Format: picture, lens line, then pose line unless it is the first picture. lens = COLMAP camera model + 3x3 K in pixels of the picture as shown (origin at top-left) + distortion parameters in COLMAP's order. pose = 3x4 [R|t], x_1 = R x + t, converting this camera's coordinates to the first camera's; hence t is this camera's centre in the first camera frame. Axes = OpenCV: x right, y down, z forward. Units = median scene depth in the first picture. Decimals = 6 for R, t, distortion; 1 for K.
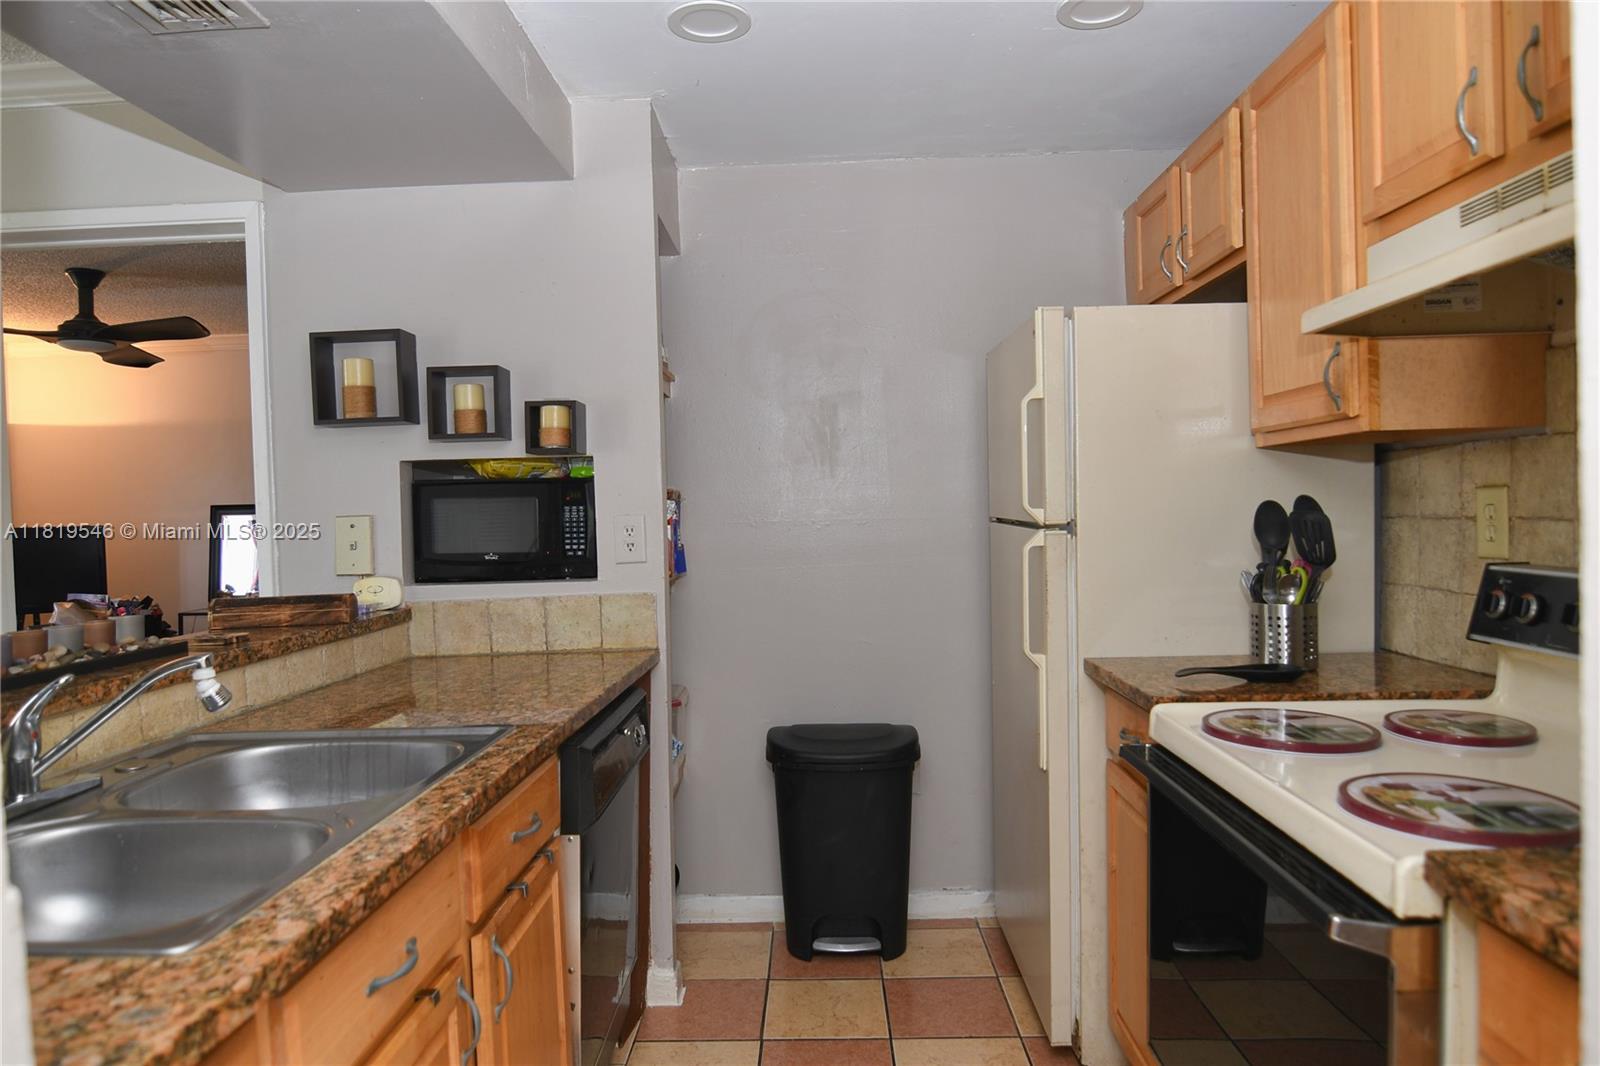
lens RADIAL K [[1003.0, 0, 793.0], [0, 1003.0, 534.1], [0, 0, 1]] dist [-0.002129, -0.022402]
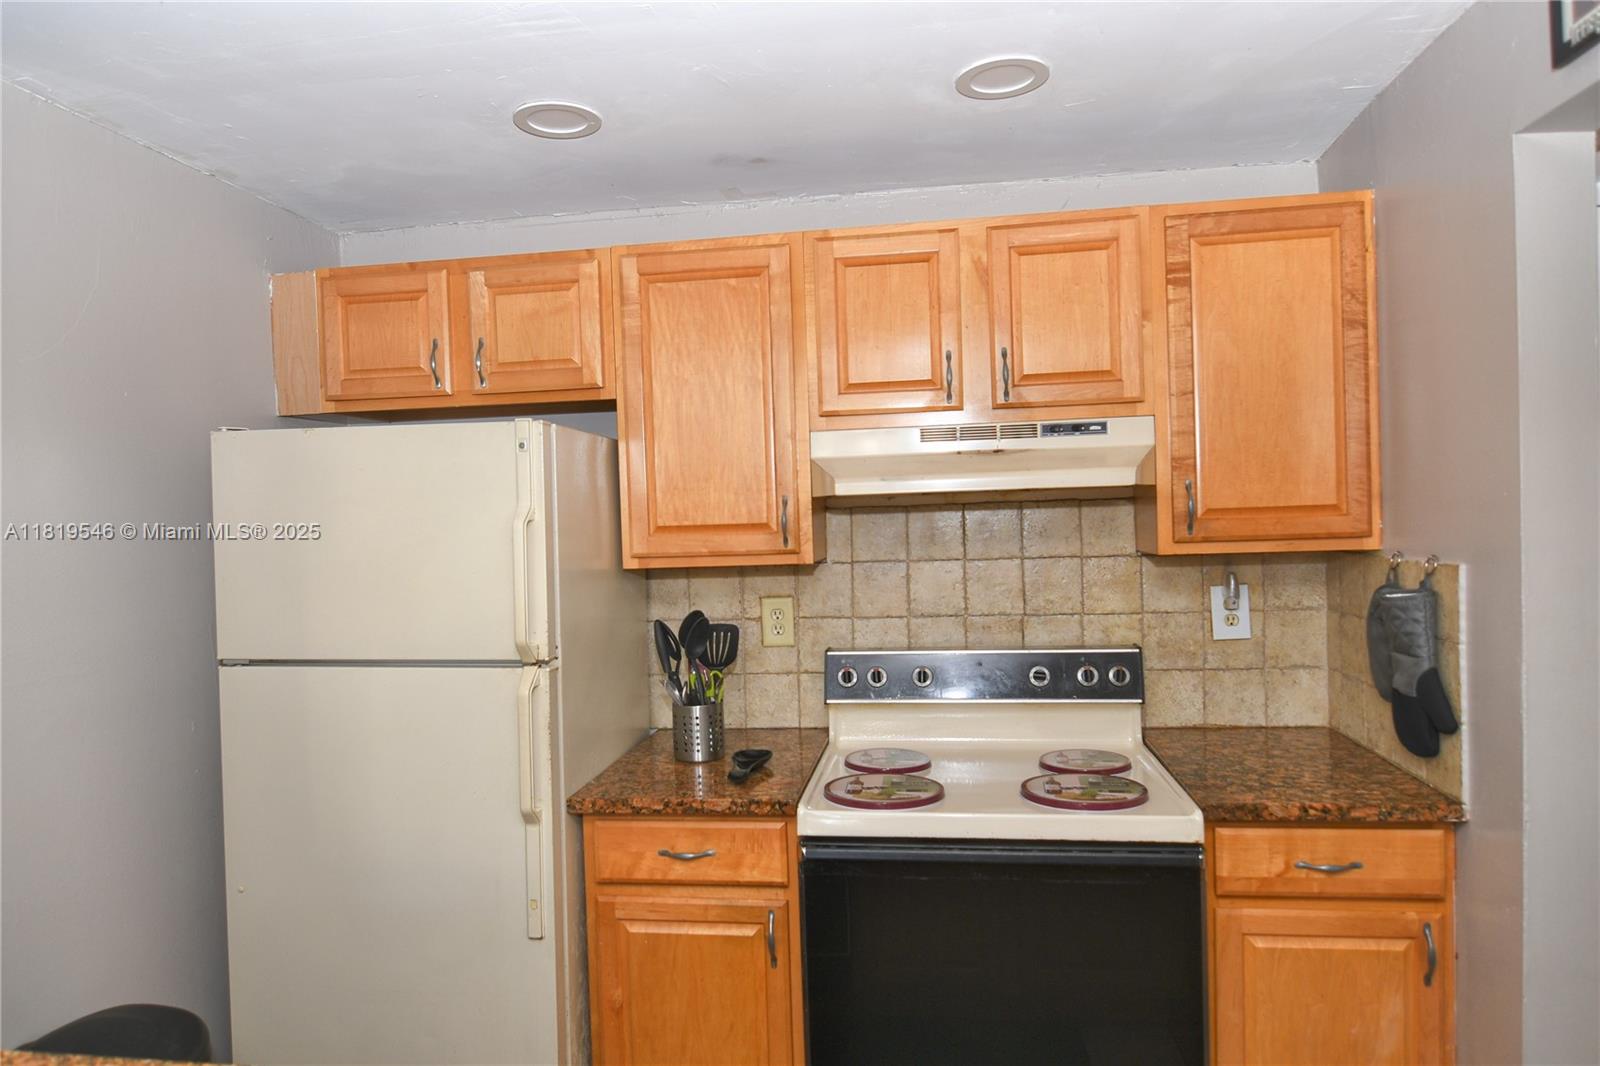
lens RADIAL K [[1003.0, 0, 793.0], [0, 1003.0, 534.1], [0, 0, 1]] dist [-0.002129, -0.022402]
pose [[0.124604, 0.003000, 0.992202, -0.659392], [0.054432, 0.998469, -0.009855, -0.109681], [-0.990712, 0.055235, 0.124250, 0.708175]]
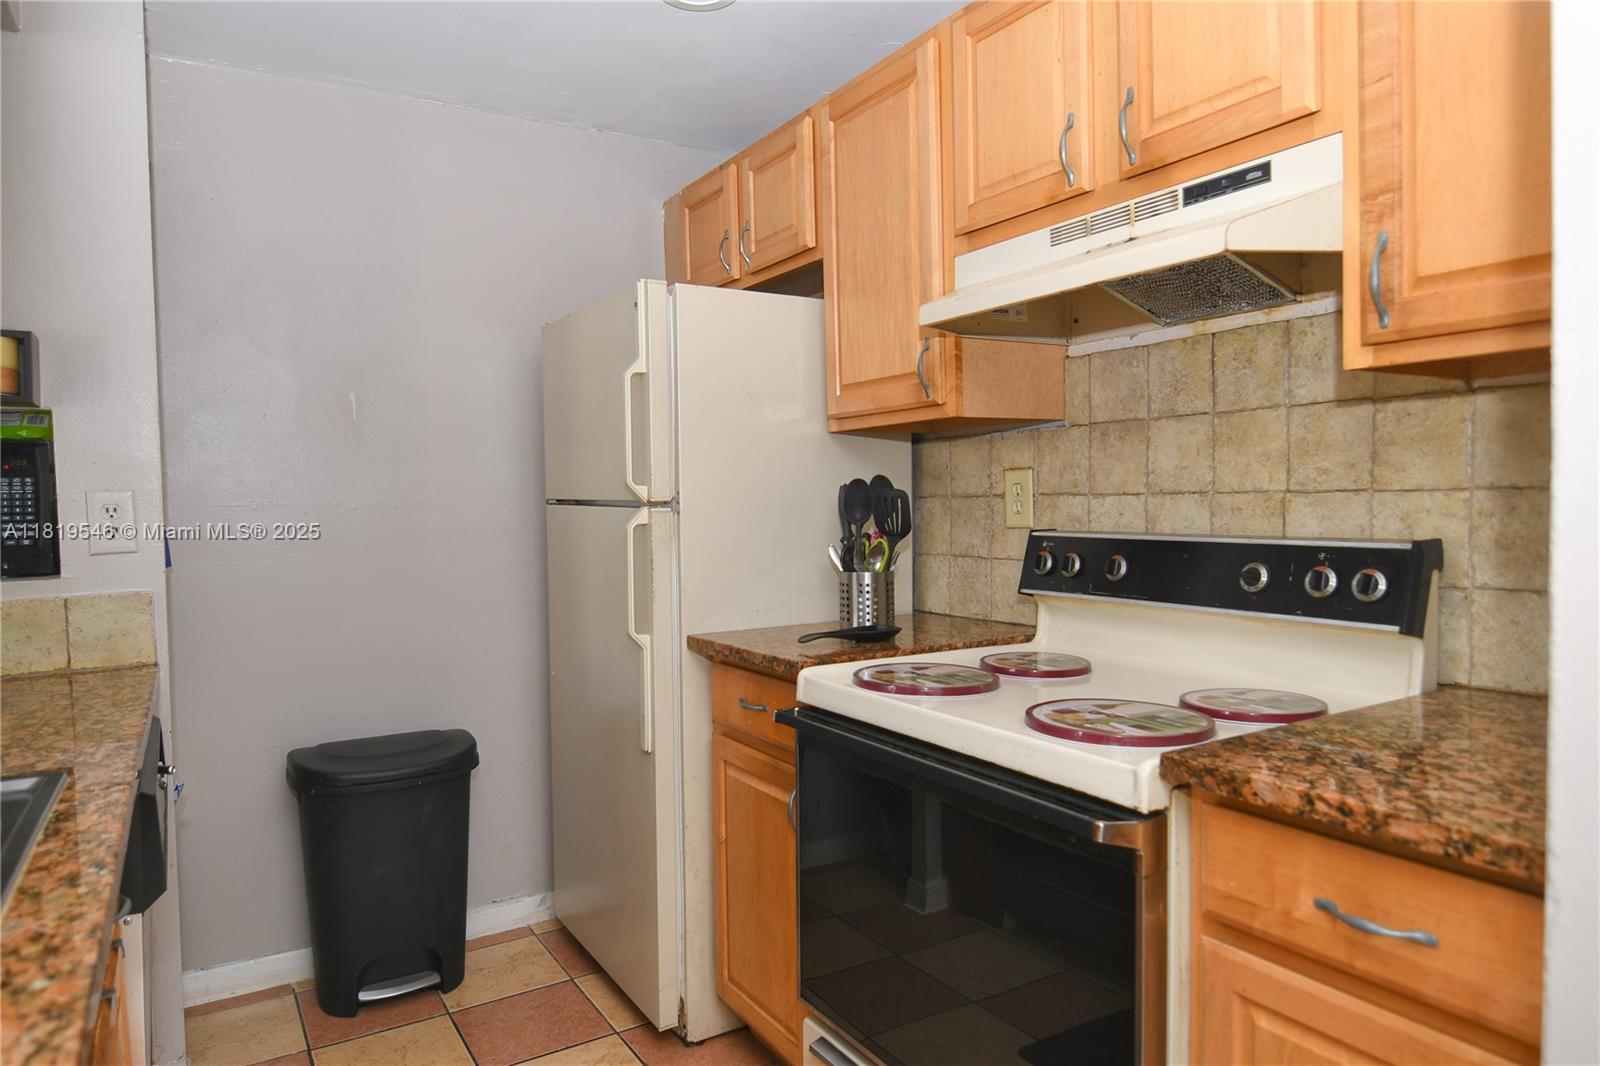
lens RADIAL K [[1004.2, 0, 788.4], [0, 1004.2, 533.3], [0, 0, 1]] dist [-0.007218, -0.002844]
pose [[0.840699, -0.010961, 0.541392, -0.178587], [0.011559, 0.999931, 0.002294, 0.022086], [-0.541380, 0.004329, 0.840767, 0.108242]]
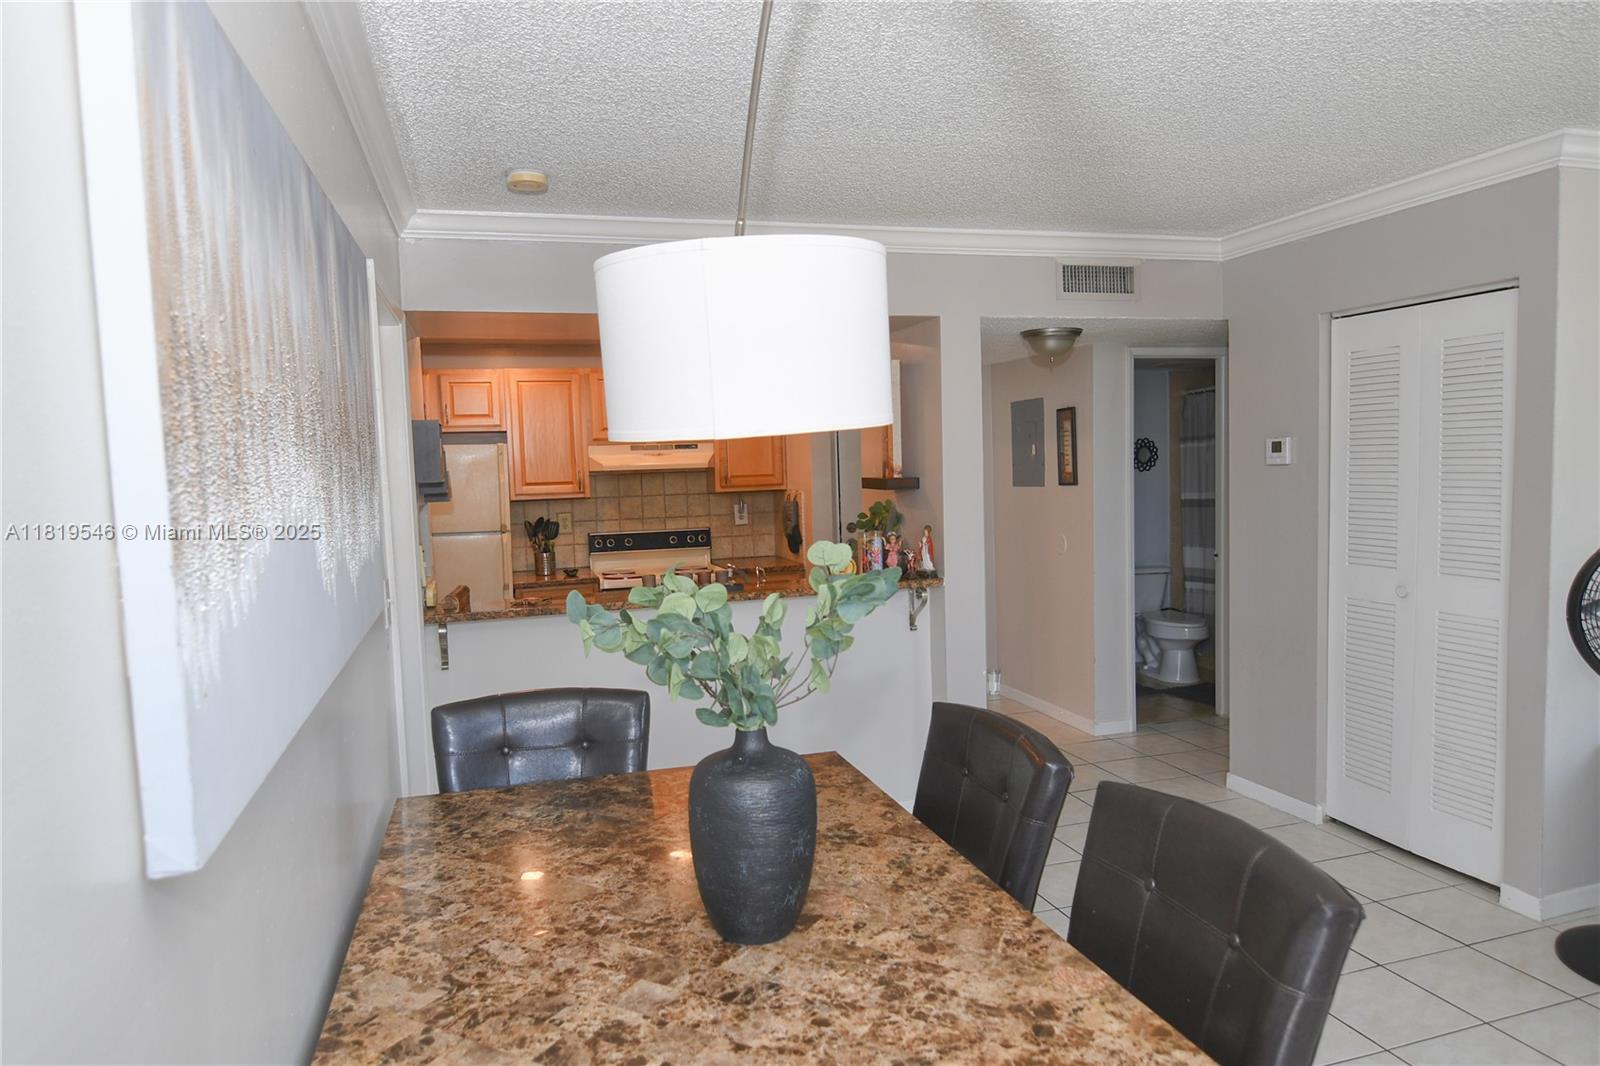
lens RADIAL K [[1003.0, 0, 793.0], [0, 1003.0, 534.1], [0, 0, 1]] dist [-0.002129, -0.022402]
pose [[-0.309689, -0.030967, 0.950333, -2.513822], [0.062321, 0.996659, 0.052786, -0.095129], [-0.948793, 0.075573, -0.306725, 1.176579]]
